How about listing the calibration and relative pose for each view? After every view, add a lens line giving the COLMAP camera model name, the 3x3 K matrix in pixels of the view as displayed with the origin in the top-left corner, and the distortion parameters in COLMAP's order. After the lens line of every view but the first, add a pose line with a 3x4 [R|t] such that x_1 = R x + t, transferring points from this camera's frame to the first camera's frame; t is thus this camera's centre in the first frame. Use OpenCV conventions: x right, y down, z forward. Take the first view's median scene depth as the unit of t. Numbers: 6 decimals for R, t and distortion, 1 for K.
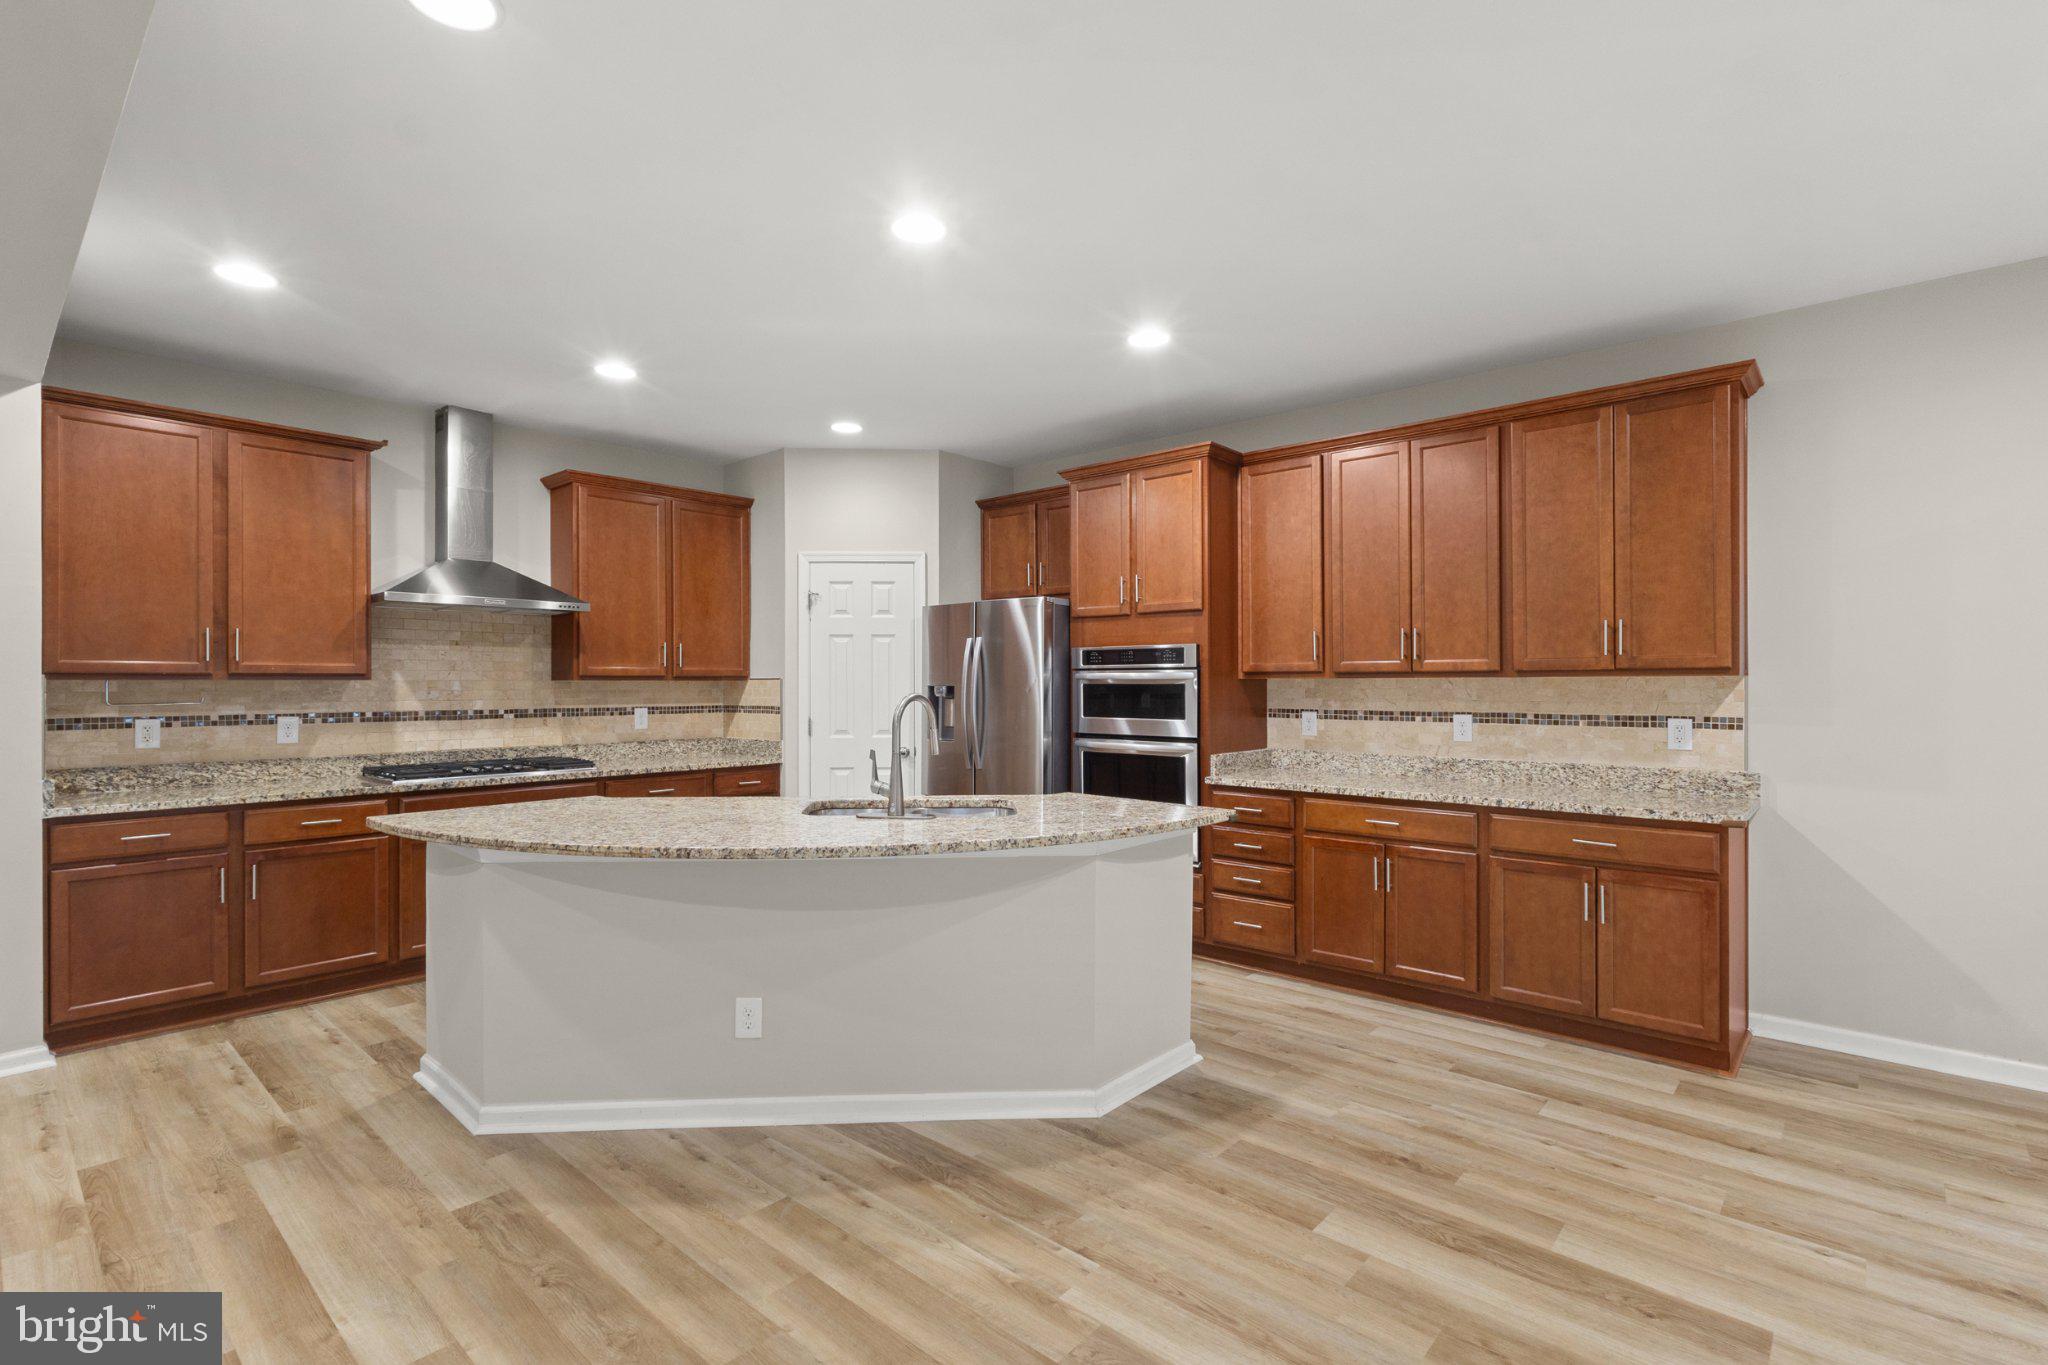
lens RADIAL K [[952.8, 0, 1024.0], [0, 952.8, 682.5], [0, 0, 1]] dist [0.001555, 0.000357]
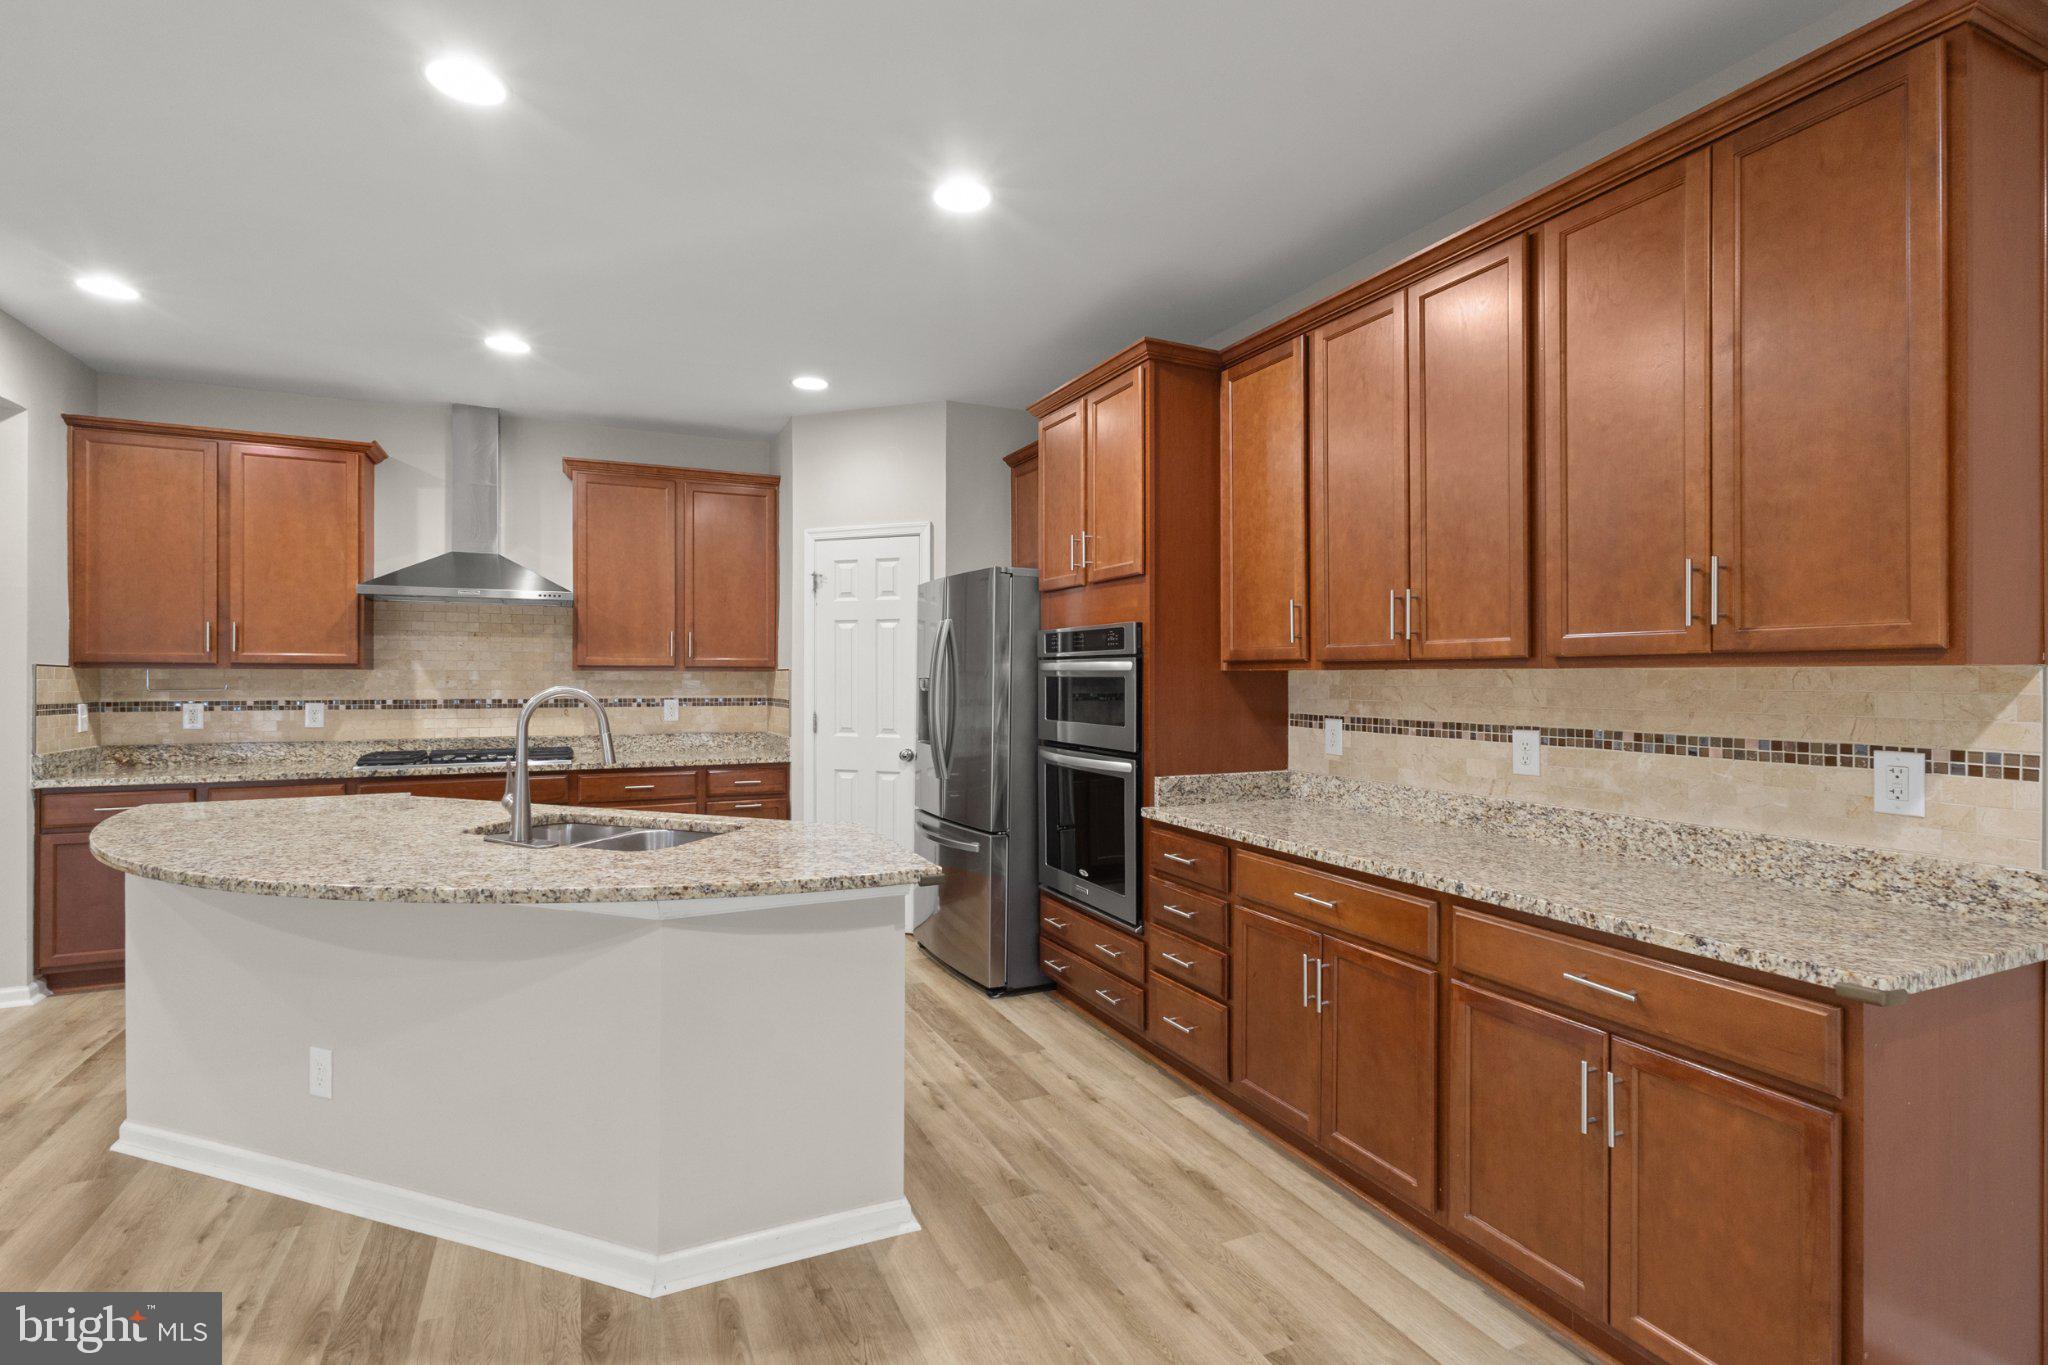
lens RADIAL K [[965.9, 0, 1022.1], [0, 965.9, 672.7], [0, 0, 1]] dist [0.003513, -0.000097]
pose [[0.917730, 0.003478, -0.397189, 0.429415], [-0.004469, 0.999989, -0.001570, -0.000581], [0.397180, 0.003216, 0.917735, 0.323460]]
